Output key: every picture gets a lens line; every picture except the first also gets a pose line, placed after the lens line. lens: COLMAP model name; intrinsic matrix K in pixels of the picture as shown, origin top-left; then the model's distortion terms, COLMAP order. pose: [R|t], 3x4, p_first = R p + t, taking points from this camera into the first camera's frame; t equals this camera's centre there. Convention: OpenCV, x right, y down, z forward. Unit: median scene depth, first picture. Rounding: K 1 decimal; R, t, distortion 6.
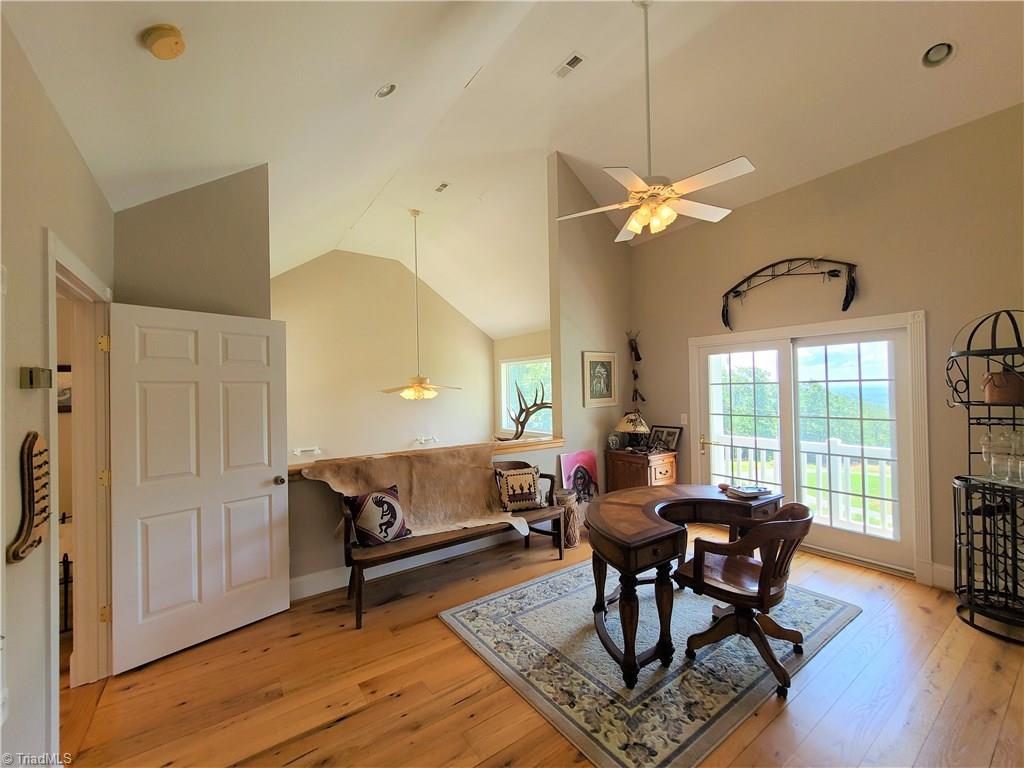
lens RADIAL K [[418.6, 0, 511.8], [0, 418.6, 385.8], [0, 0, 1]] dist [0.001144, 0.000436]
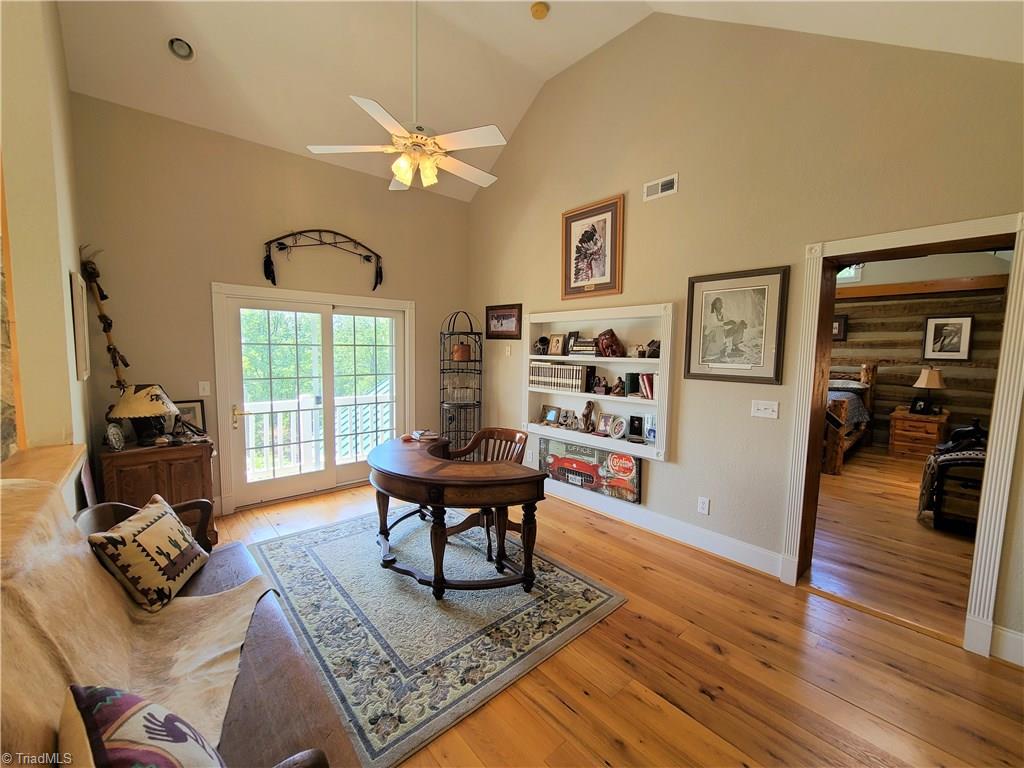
lens RADIAL K [[418.6, 0, 513.0], [0, 418.6, 385.9], [0, 0, 1]] dist [0.001144, 0.000436]
pose [[-0.104715, -0.069830, 0.992048, -0.588504], [-0.019311, 0.997486, 0.068175, 0.017866], [-0.994315, -0.012018, -0.105800, 0.770854]]
